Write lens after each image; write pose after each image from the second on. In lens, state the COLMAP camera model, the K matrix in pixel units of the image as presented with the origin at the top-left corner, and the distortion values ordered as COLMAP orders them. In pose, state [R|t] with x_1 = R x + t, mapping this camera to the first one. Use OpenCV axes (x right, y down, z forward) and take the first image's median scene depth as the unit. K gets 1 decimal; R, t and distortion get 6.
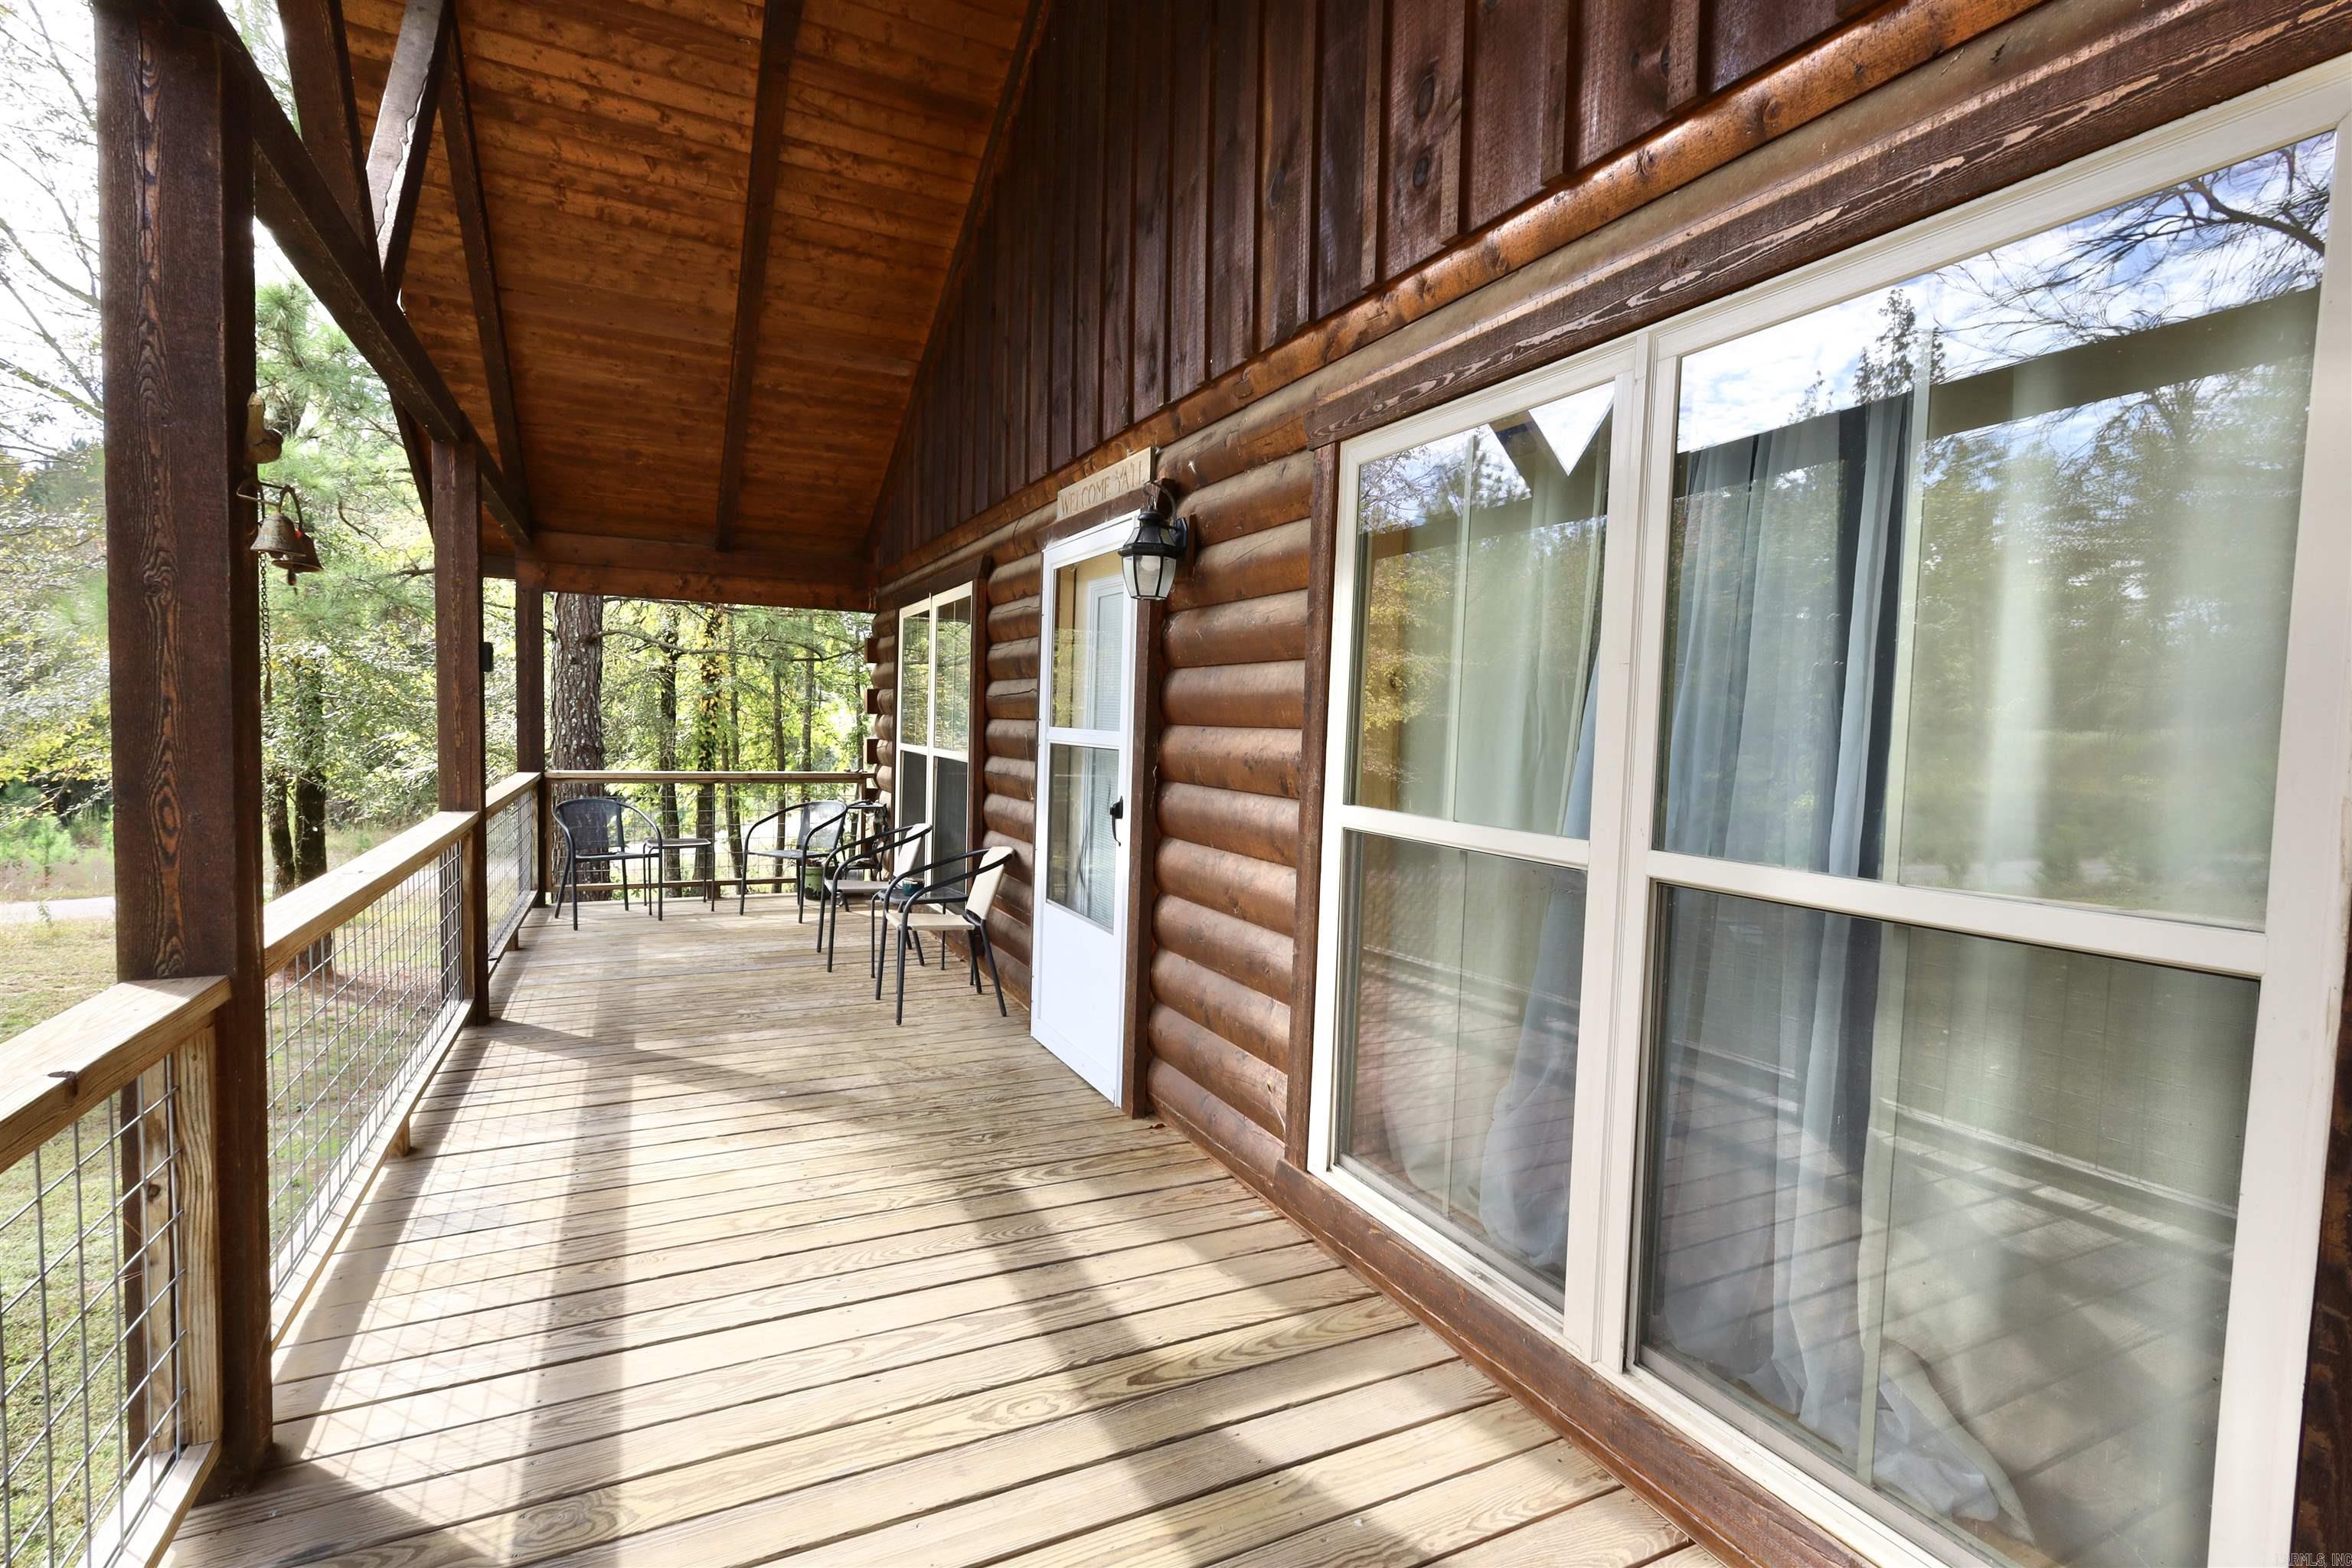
lens RADIAL K [[1079.5, 0, 1168.3], [0, 1079.5, 788.4], [0, 0, 1]] dist [0.001513, 0.000033]
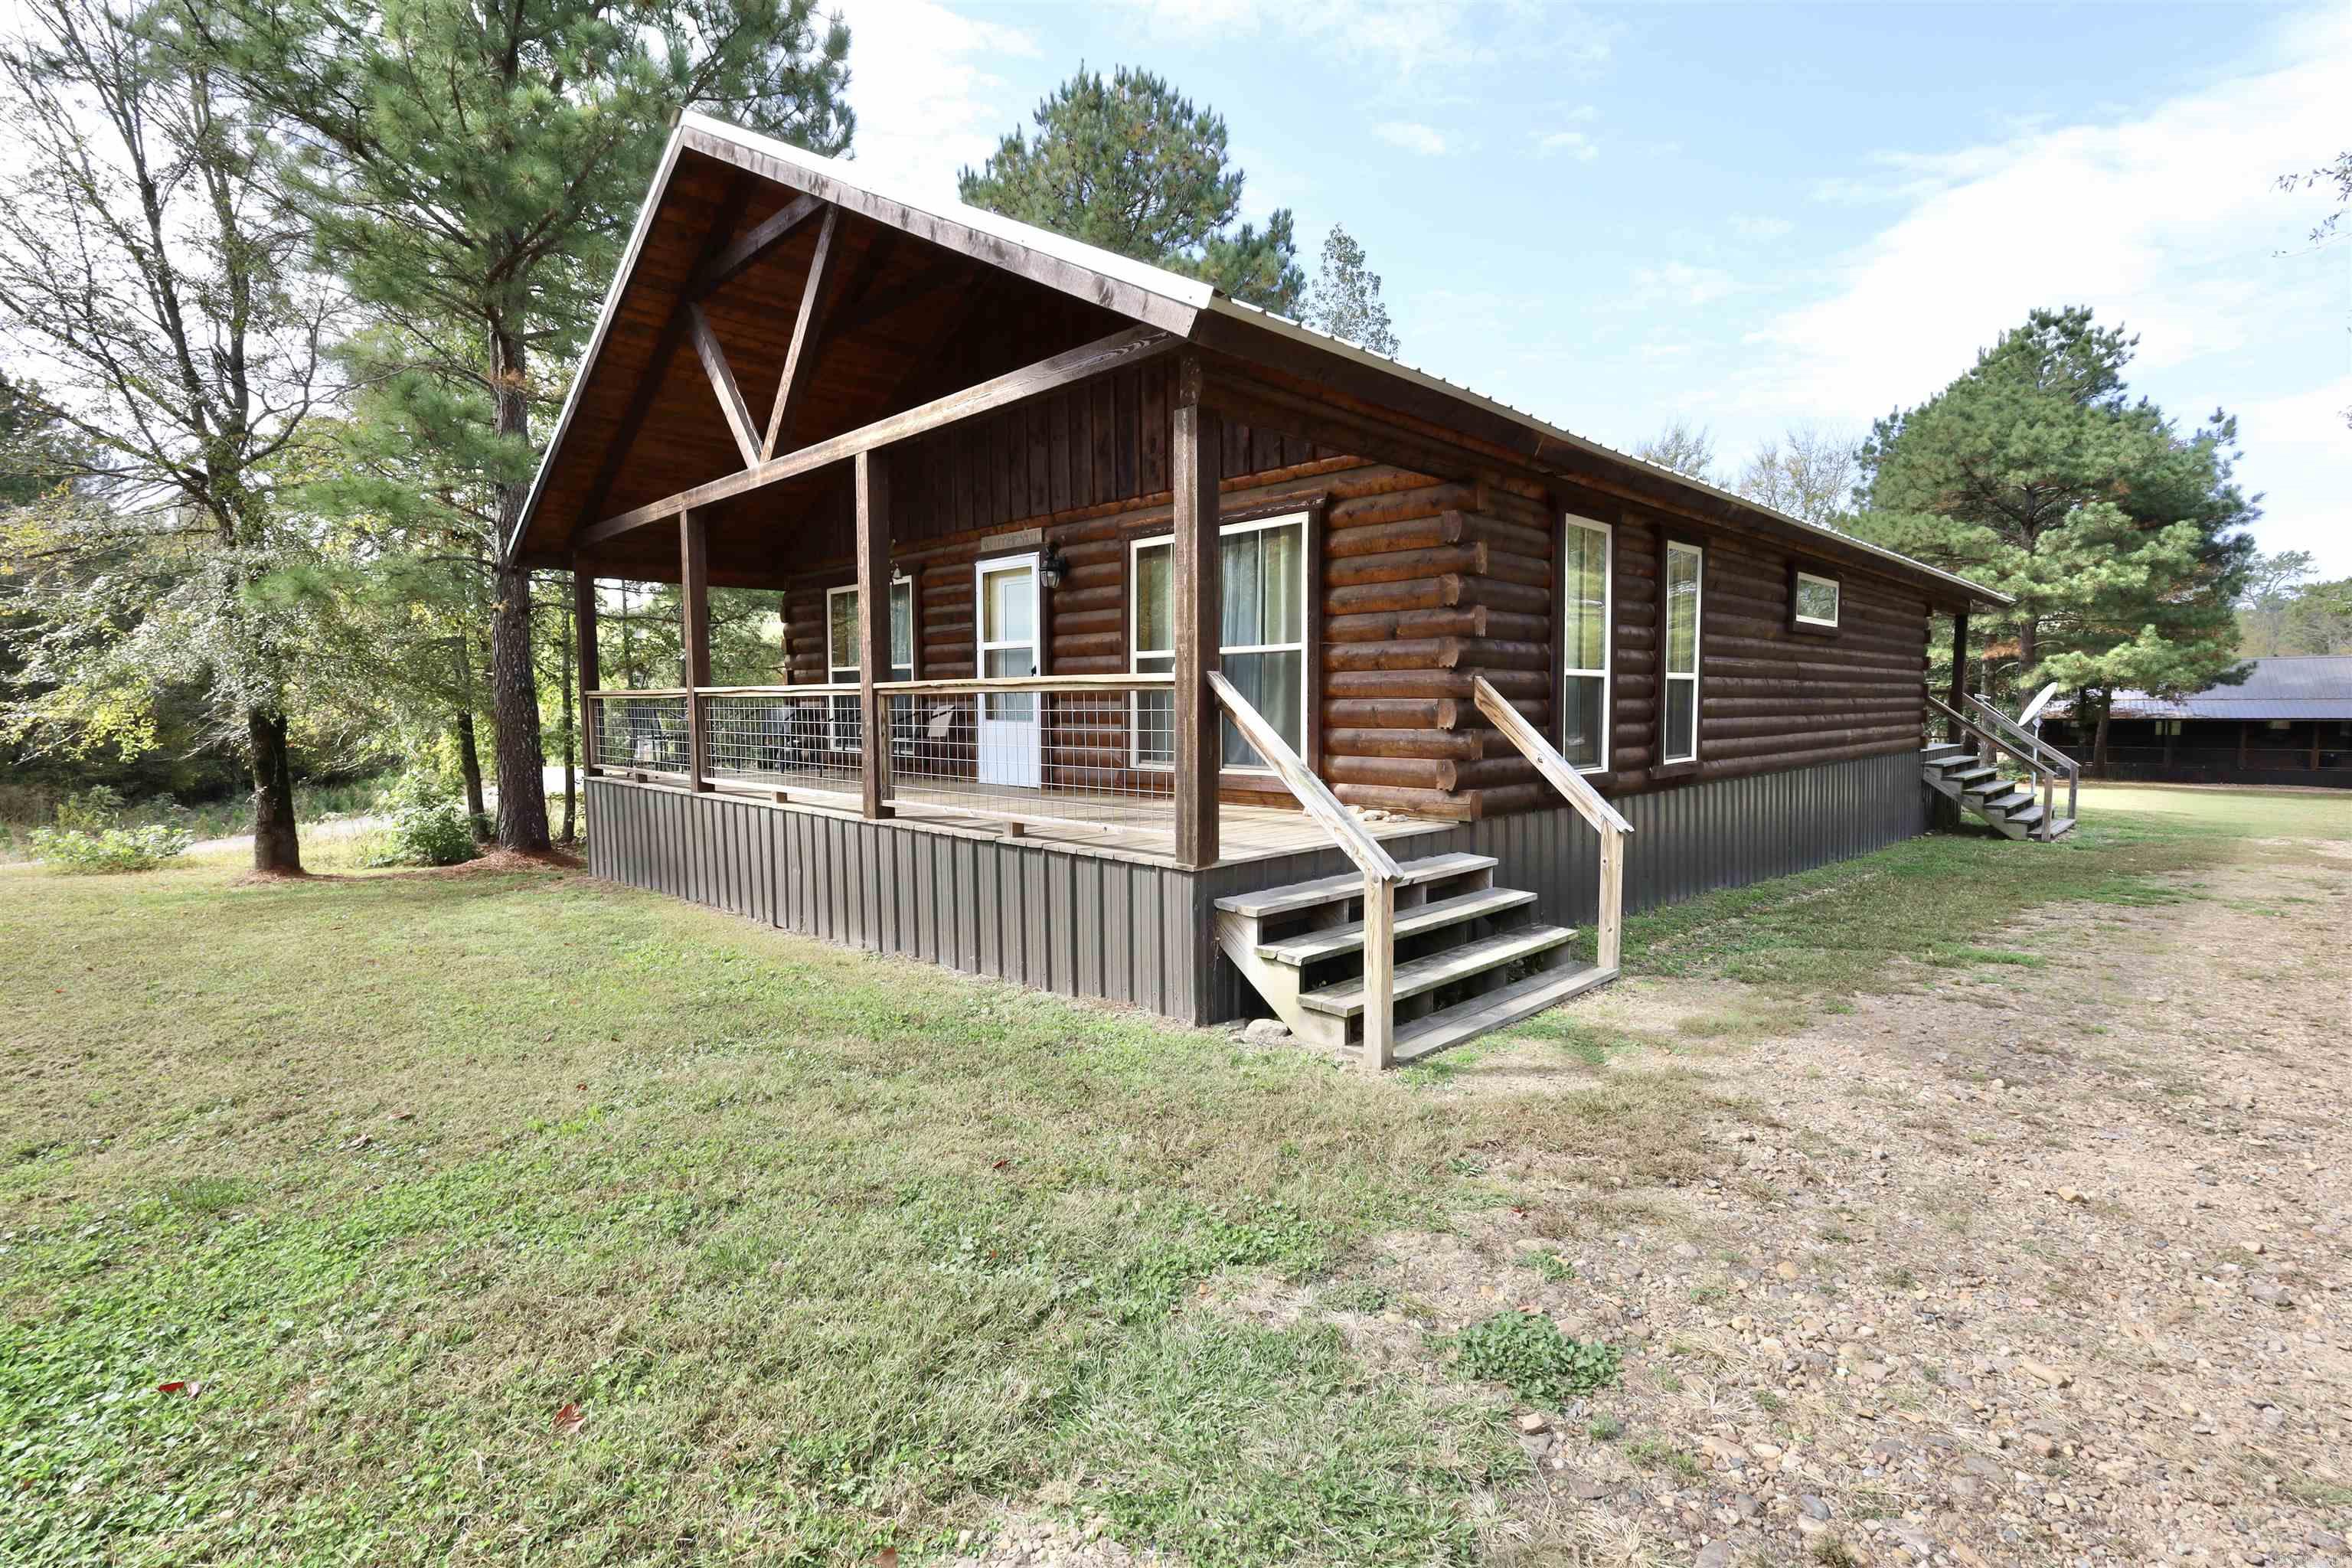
lens RADIAL K [[1079.5, 0, 1177.3], [0, 1079.5, 793.3], [0, 0, 1]] dist [0.001513, 0.000033]
pose [[0.946065, -0.059566, 0.318452, -0.578325], [0.051442, 0.998102, 0.033869, 0.248494], [-0.319865, -0.015660, 0.947334, -1.571900]]
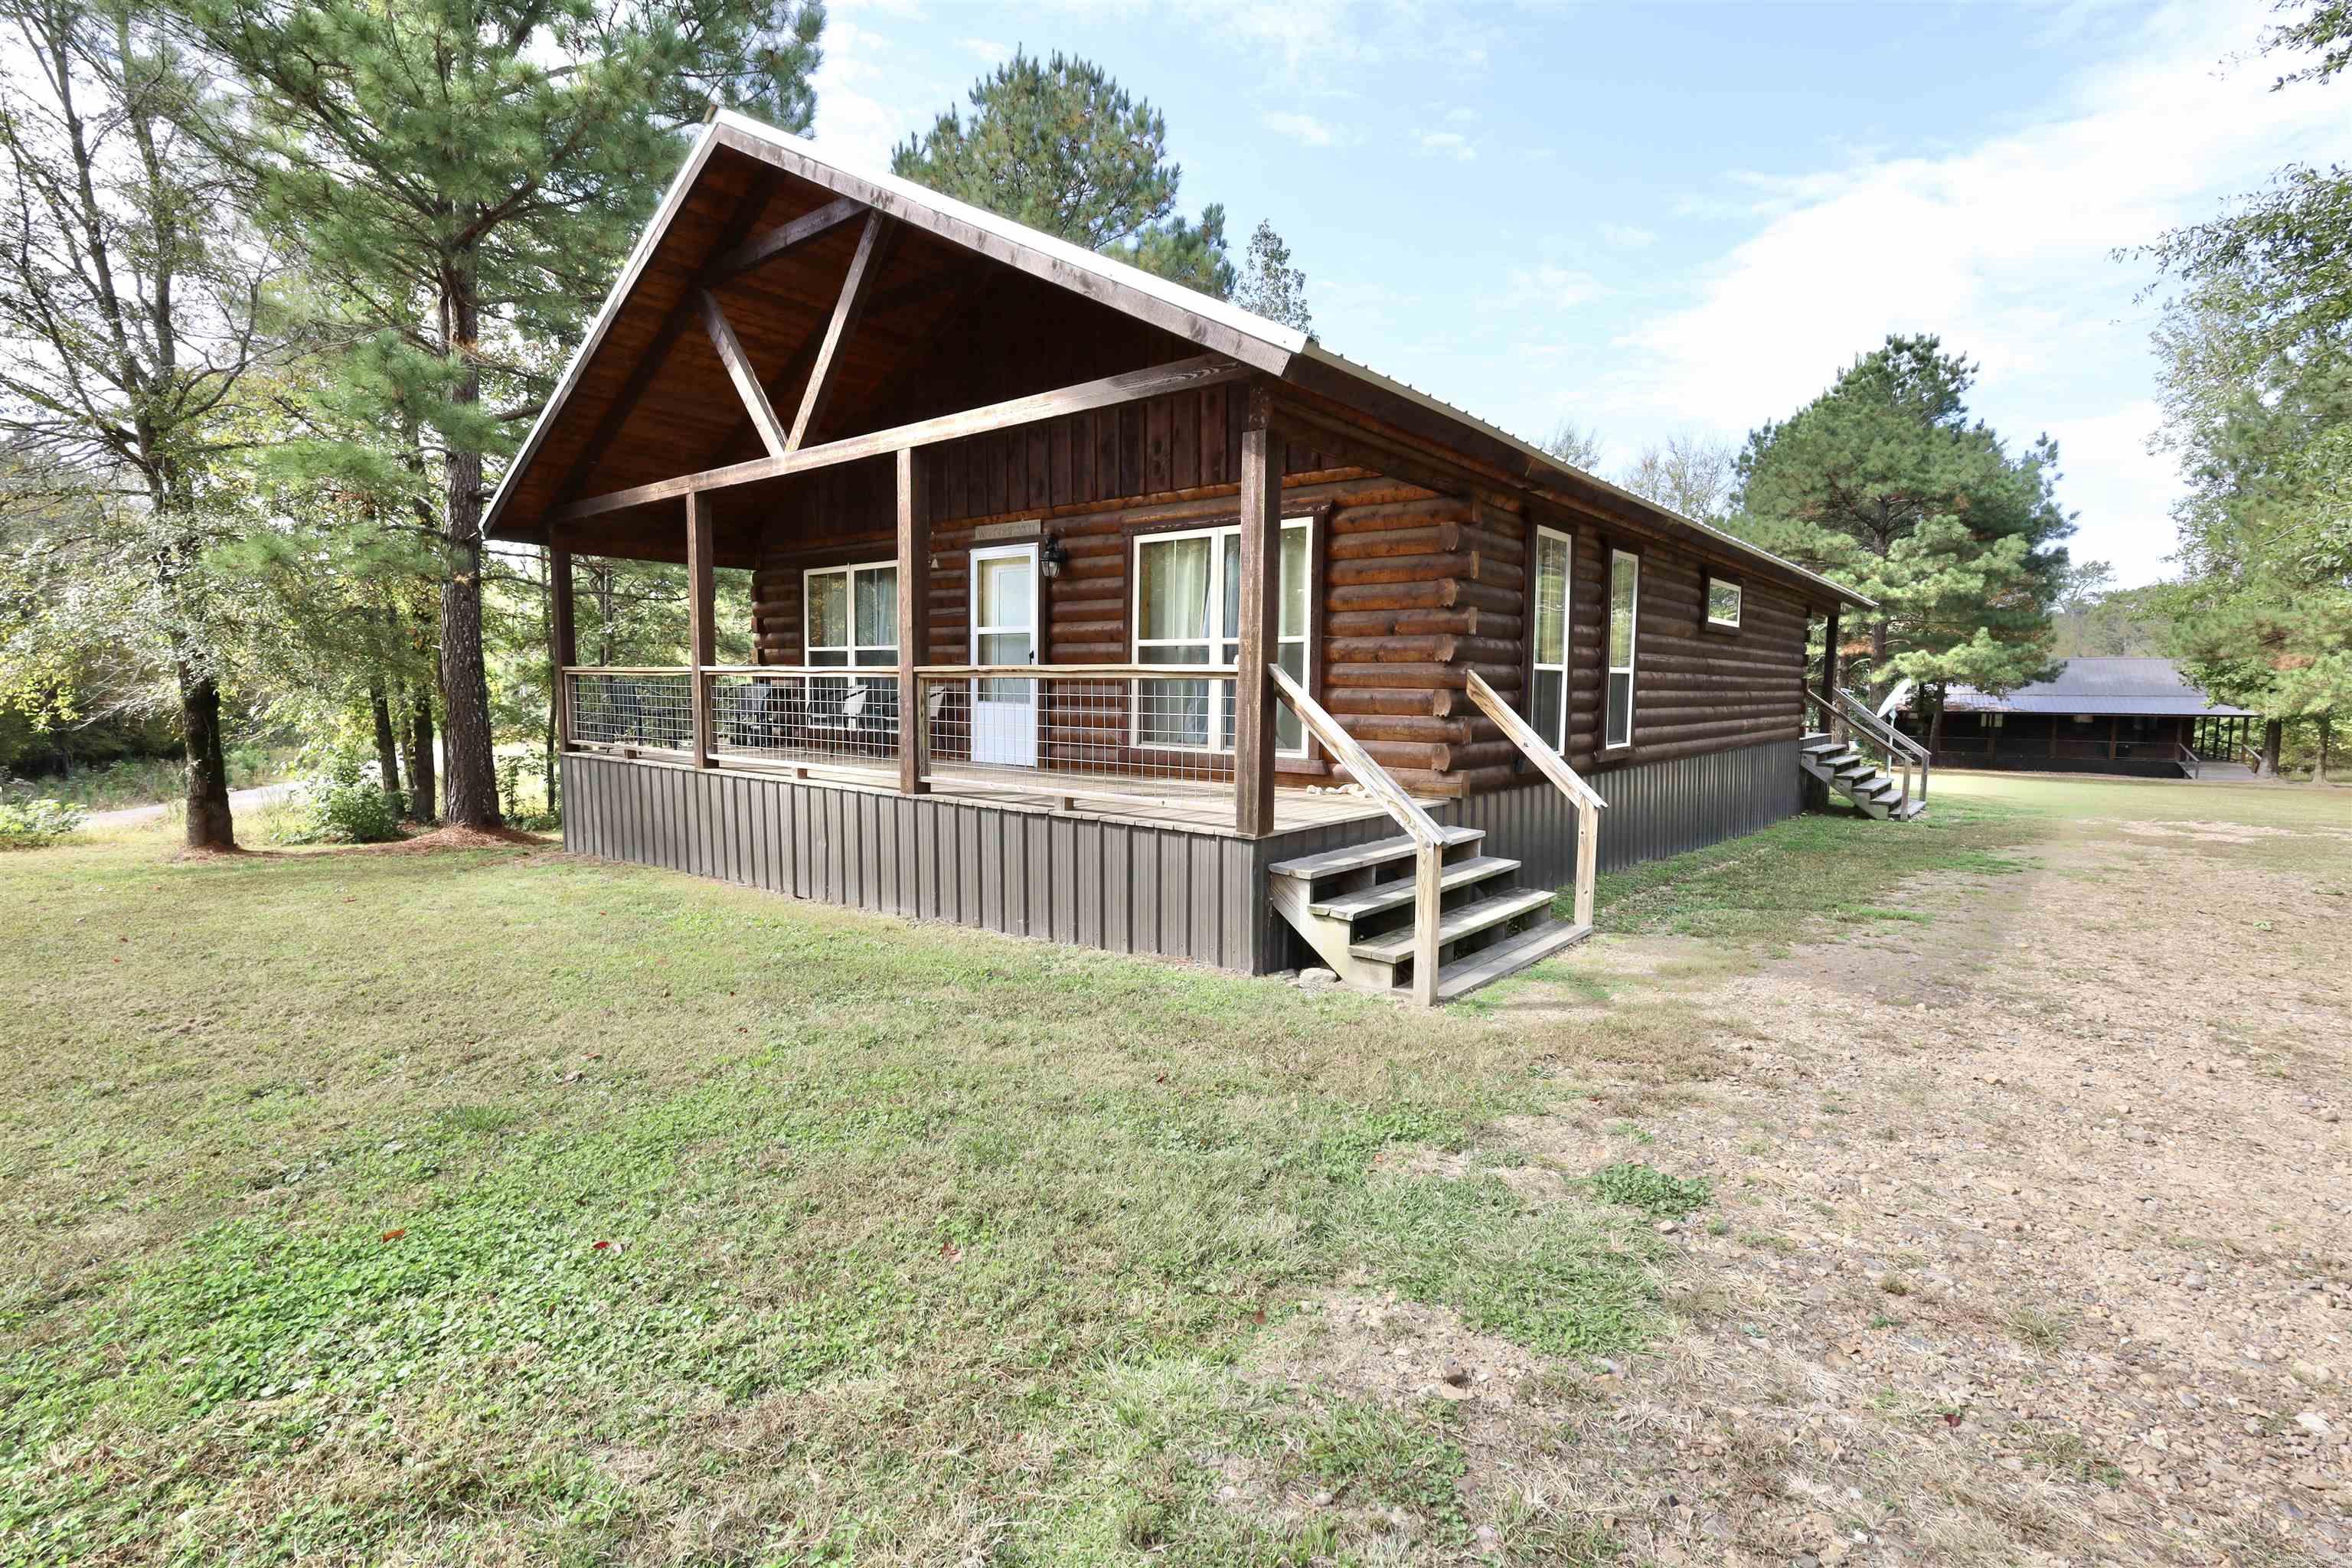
lens RADIAL K [[1079.5, 0, 1178.0], [0, 1079.5, 792.9], [0, 0, 1]] dist [0.001513, 0.000033]
pose [[0.909579, -0.060720, 0.411071, -0.874999], [0.041486, 0.997593, 0.055560, 0.235848], [-0.413455, -0.033482, 0.909909, -1.656468]]
